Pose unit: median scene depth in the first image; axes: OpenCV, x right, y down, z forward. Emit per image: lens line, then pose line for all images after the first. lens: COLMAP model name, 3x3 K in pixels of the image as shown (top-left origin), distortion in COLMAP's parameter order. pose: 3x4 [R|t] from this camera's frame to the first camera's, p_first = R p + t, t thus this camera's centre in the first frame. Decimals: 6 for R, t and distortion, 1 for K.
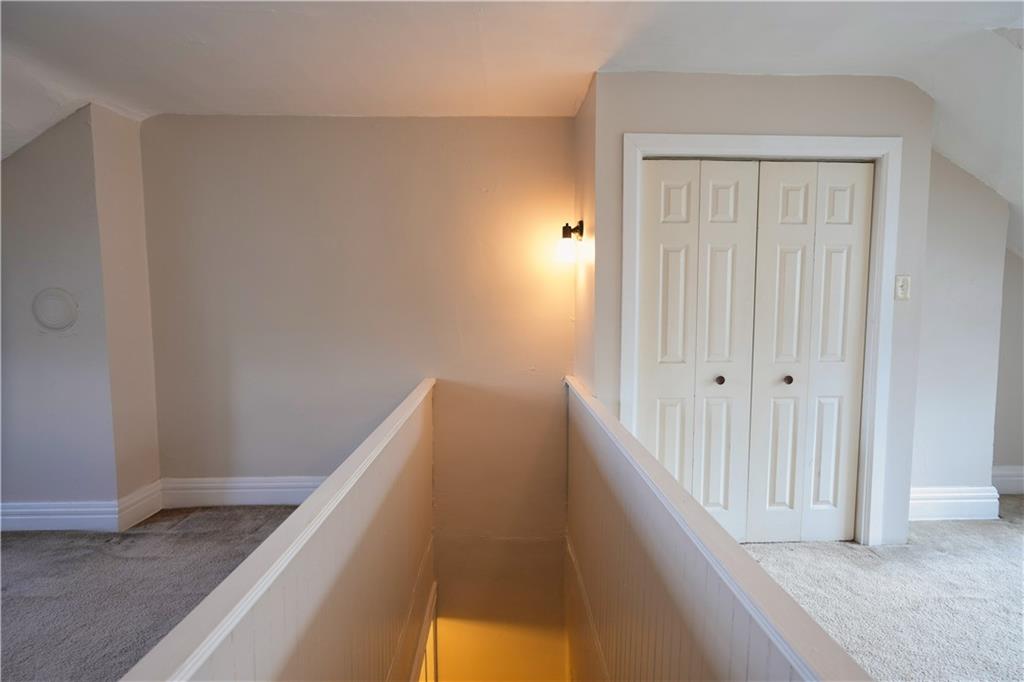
lens RADIAL K [[499.3, 0, 528.1], [0, 499.3, 344.5], [0, 0, 1]] dist [0.002523, 0.000723]
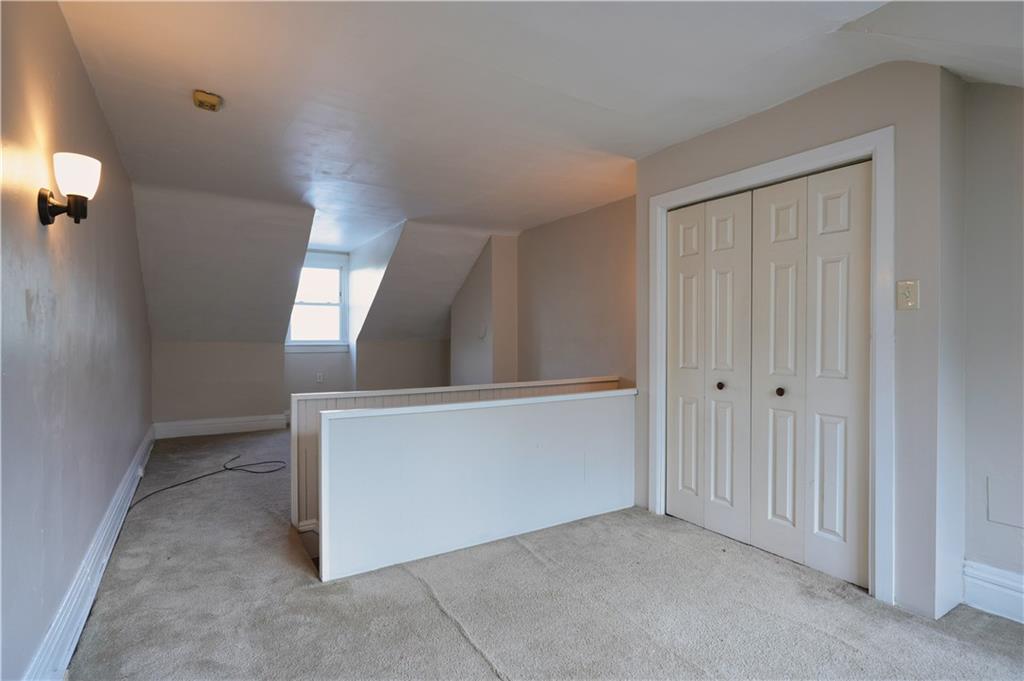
lens RADIAL K [[499.3, 0, 509.4], [0, 499.3, 335.4], [0, 0, 1]] dist [0.002523, 0.000723]
pose [[0.501930, 0.001218, -0.864908, 1.131334], [-0.063772, 0.997329, -0.035604, 0.027440], [0.862554, 0.073027, 0.500667, 0.004535]]
